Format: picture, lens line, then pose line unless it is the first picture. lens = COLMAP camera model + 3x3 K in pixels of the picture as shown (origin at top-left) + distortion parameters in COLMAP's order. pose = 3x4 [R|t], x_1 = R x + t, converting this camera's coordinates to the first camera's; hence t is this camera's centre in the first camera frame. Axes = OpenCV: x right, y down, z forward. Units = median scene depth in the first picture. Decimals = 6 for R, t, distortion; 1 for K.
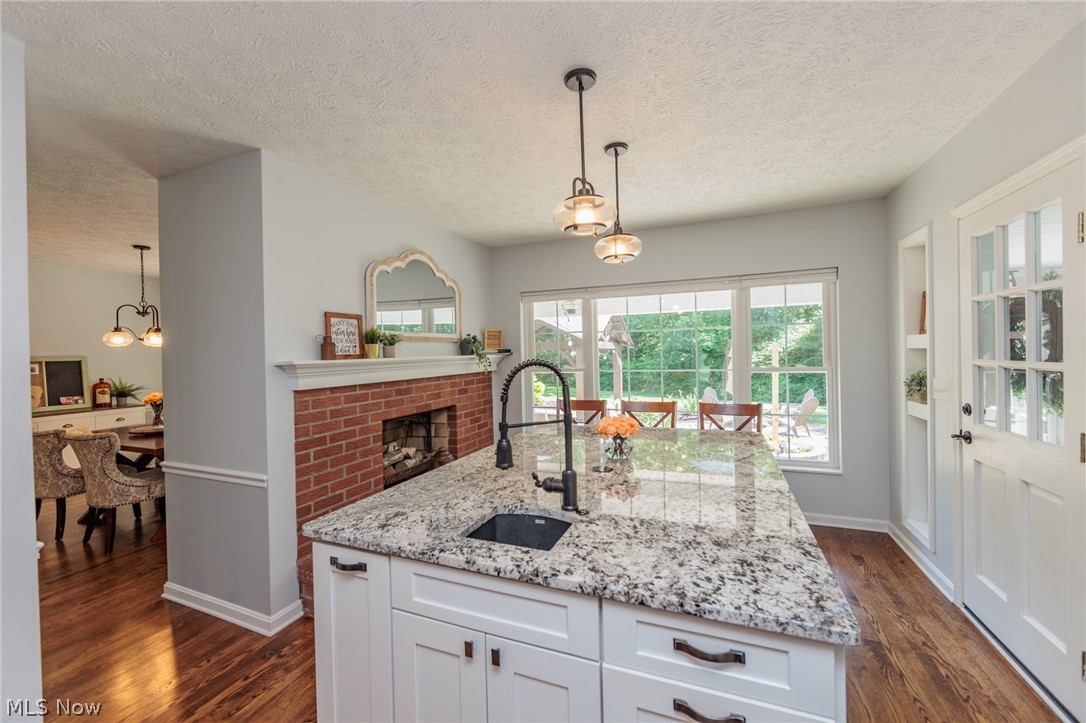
lens RADIAL K [[424.8, 0, 542.7], [0, 424.8, 354.2], [0, 0, 1]] dist [-0.004480, -0.000516]
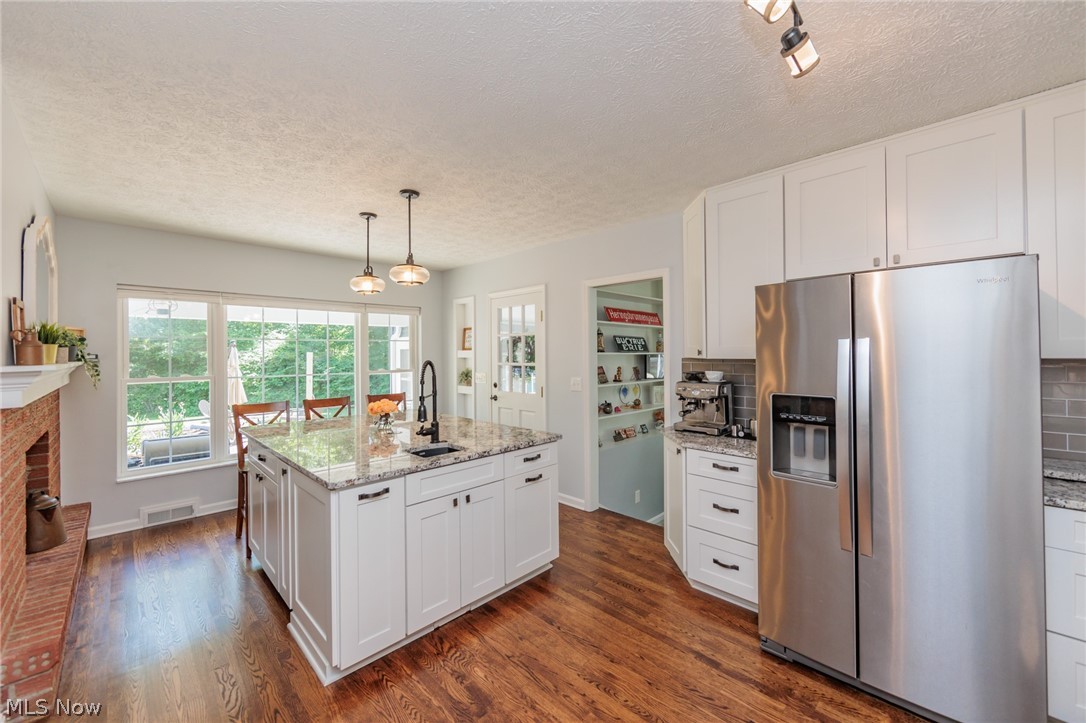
lens RADIAL K [[424.8, 0, 542.7], [0, 424.8, 354.2], [0, 0, 1]] dist [-0.004480, -0.000516]
pose [[0.387102, 0.016830, 0.921883, -1.431975], [0.006537, 0.999758, -0.020997, 0.024658], [-0.922014, 0.014154, 0.386898, -0.138948]]
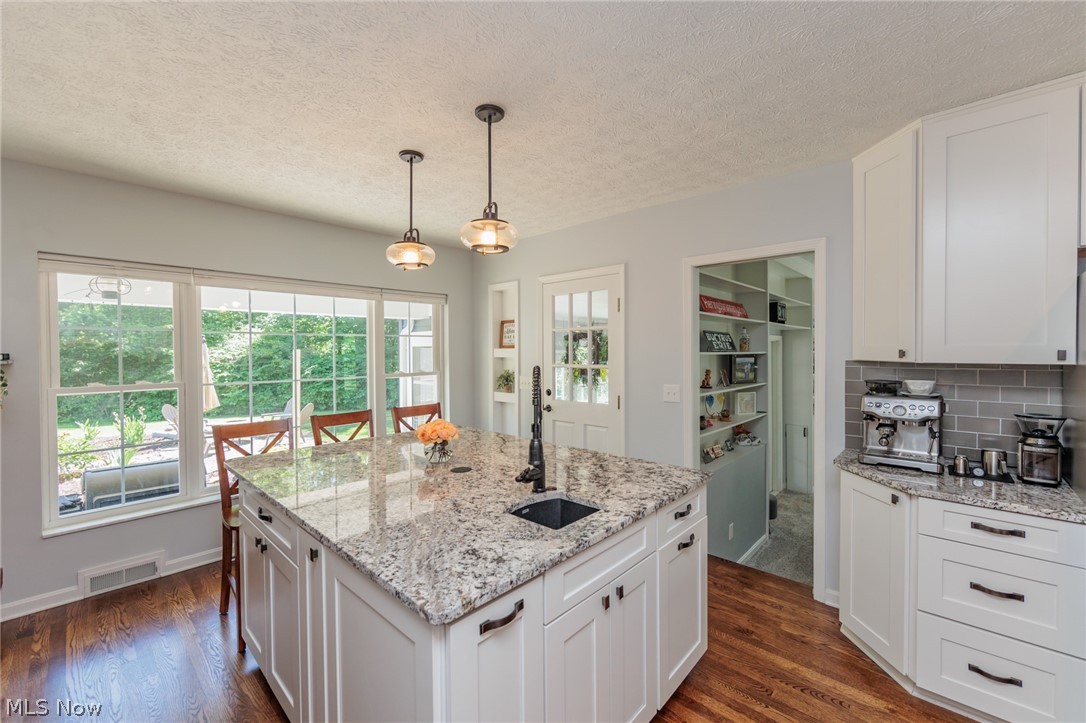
lens RADIAL K [[440.2, 0, 551.1], [0, 440.2, 358.8], [0, 0, 1]] dist [-0.004115, -0.000357]
pose [[0.345610, 0.002018, 0.938376, -1.075742], [0.004618, 0.999982, -0.003851, -0.003990], [-0.938367, 0.005665, 0.345594, 0.531522]]
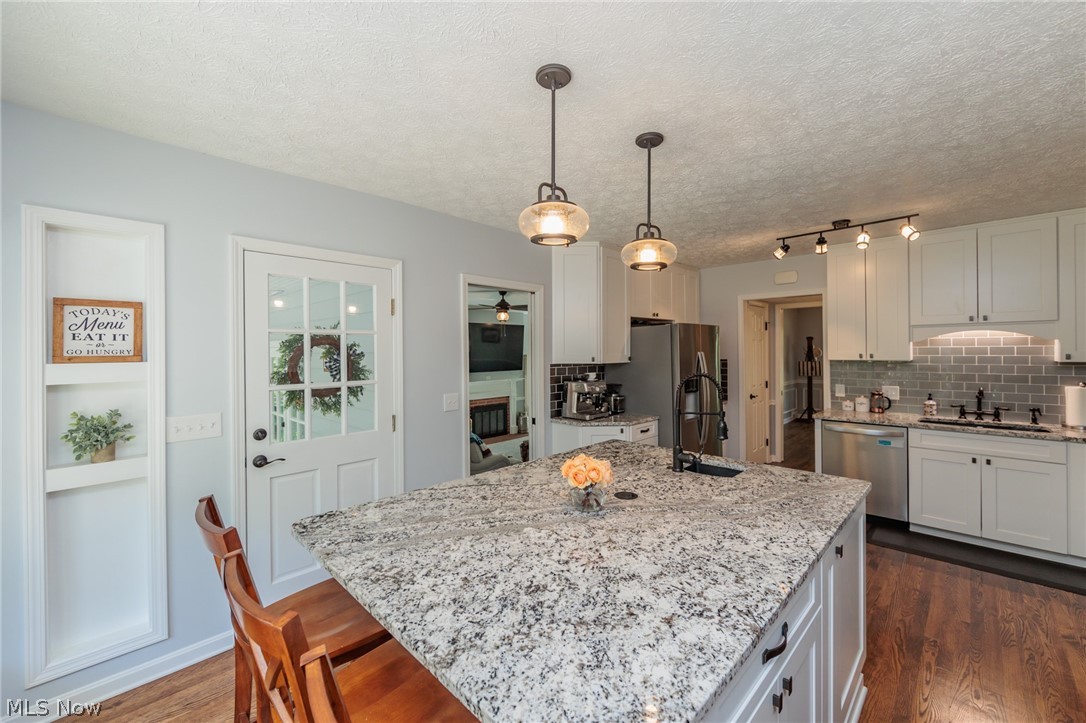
lens RADIAL K [[436.5, 0, 543.0], [0, 436.5, 361.5], [0, 0, 1]] dist [-0.002473, -0.000155]
pose [[-0.924122, 0.021311, 0.381503, -0.092827], [0.032435, 0.999215, 0.022751, -0.079912], [-0.380719, 0.033399, -0.924087, 2.590468]]
